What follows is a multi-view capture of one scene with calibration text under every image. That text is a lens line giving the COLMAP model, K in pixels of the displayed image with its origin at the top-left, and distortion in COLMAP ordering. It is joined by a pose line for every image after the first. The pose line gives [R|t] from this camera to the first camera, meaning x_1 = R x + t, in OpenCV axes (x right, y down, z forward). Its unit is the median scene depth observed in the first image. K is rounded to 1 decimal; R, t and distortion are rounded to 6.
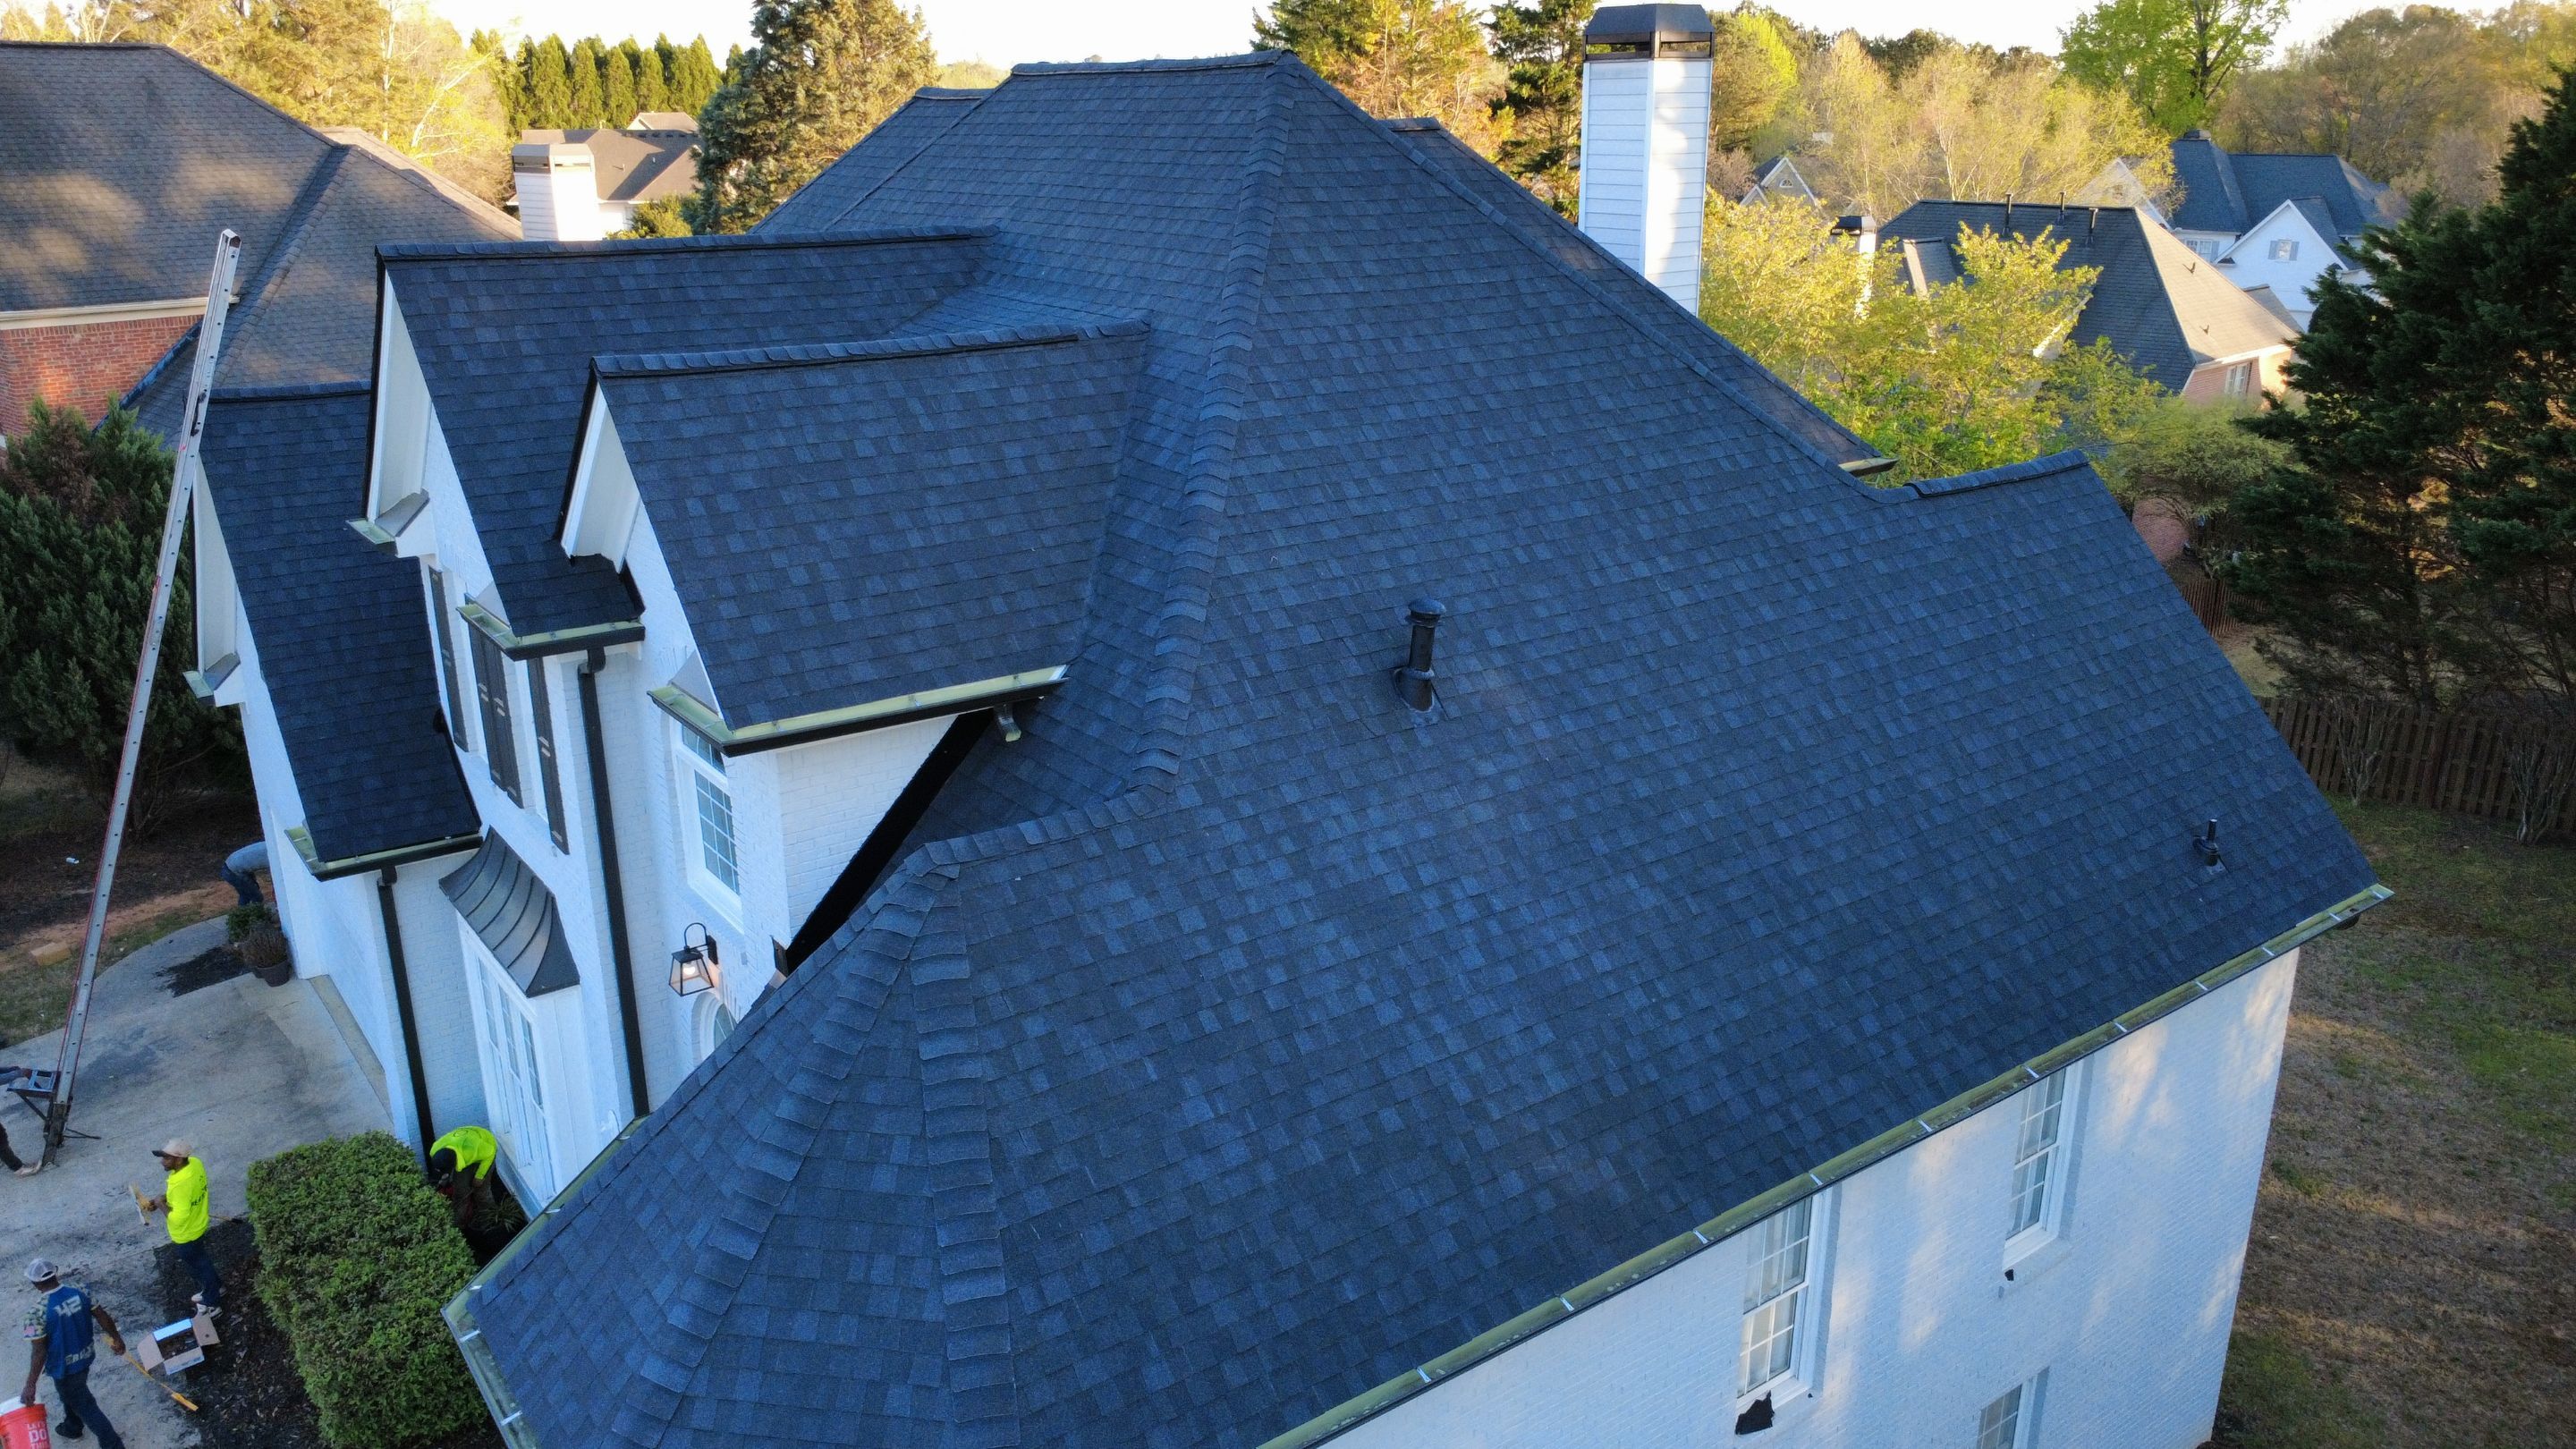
lens RADIAL K [[1885.8, 0, 1287.9], [0, 1885.8, 727.5], [0, 0, 1]] dist [-0.002949, 0.006390]
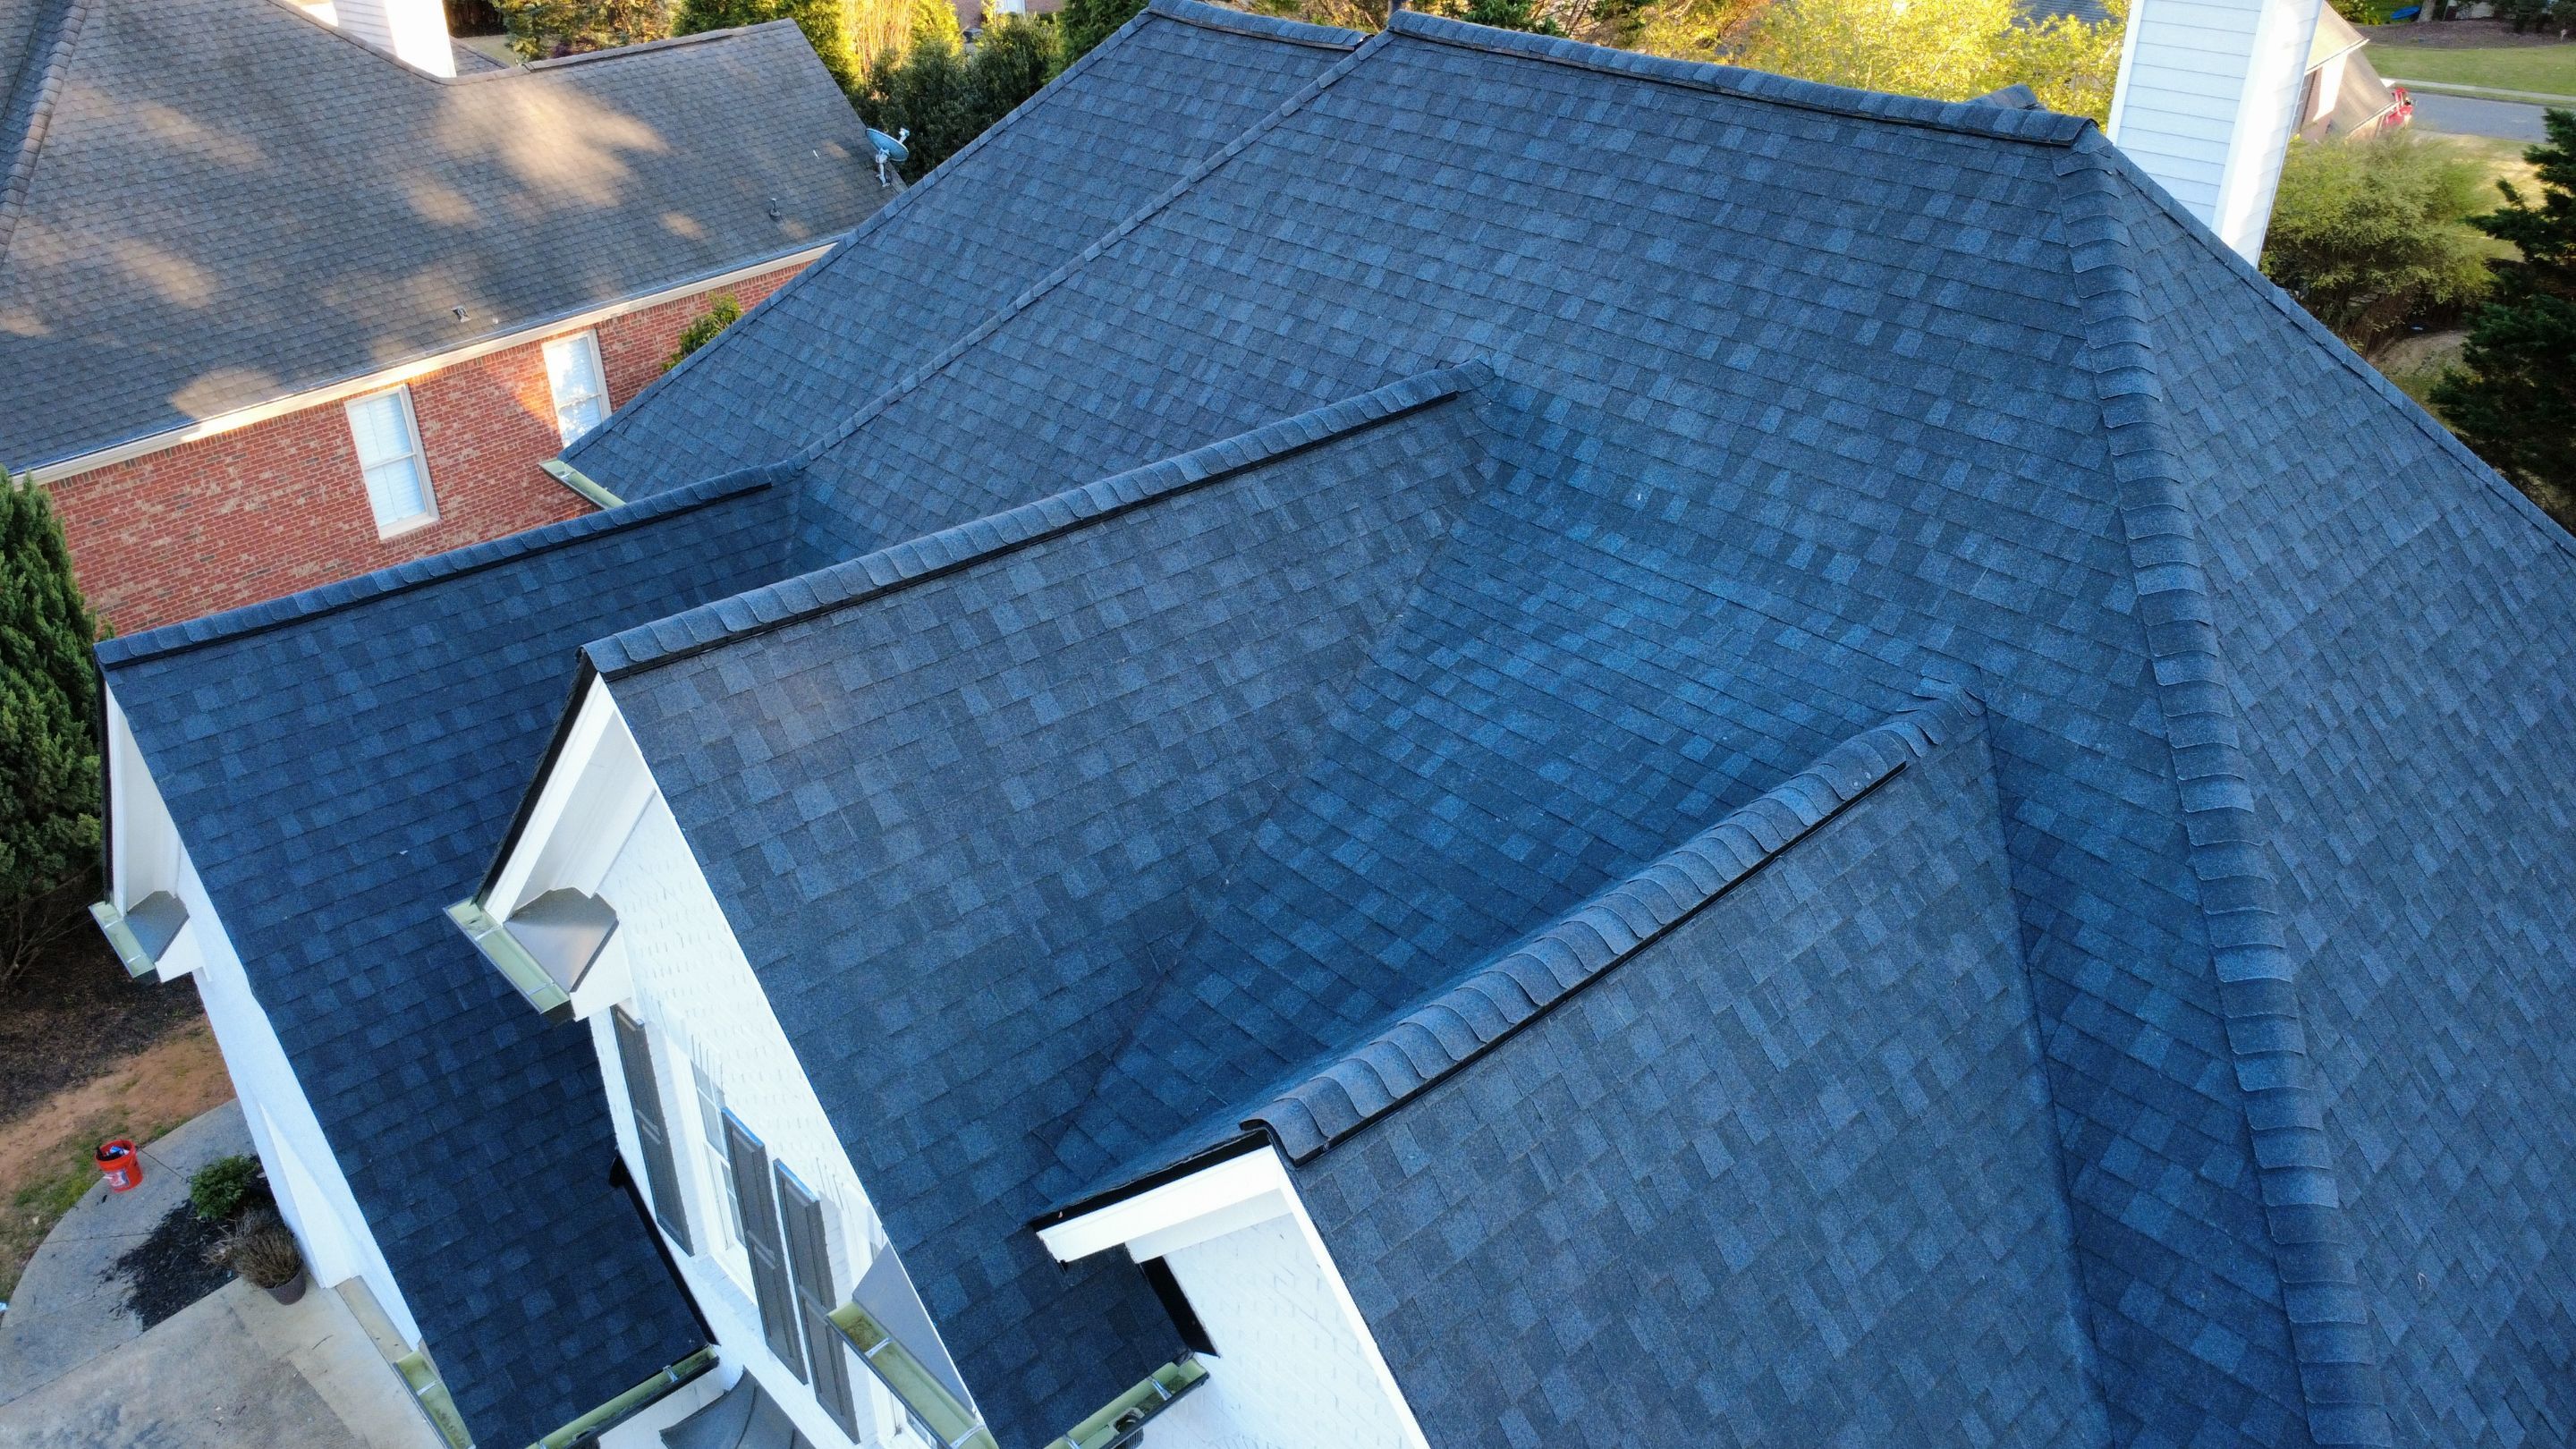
lens RADIAL K [[1885.8, 0, 1287.9], [0, 1885.8, 727.5], [0, 0, 1]] dist [-0.002949, 0.006390]
pose [[0.993232, -0.055818, 0.101860, -0.332955], [0.034637, 0.979397, 0.198953, -0.318484], [-0.110867, -0.194078, 0.974701, 0.452830]]
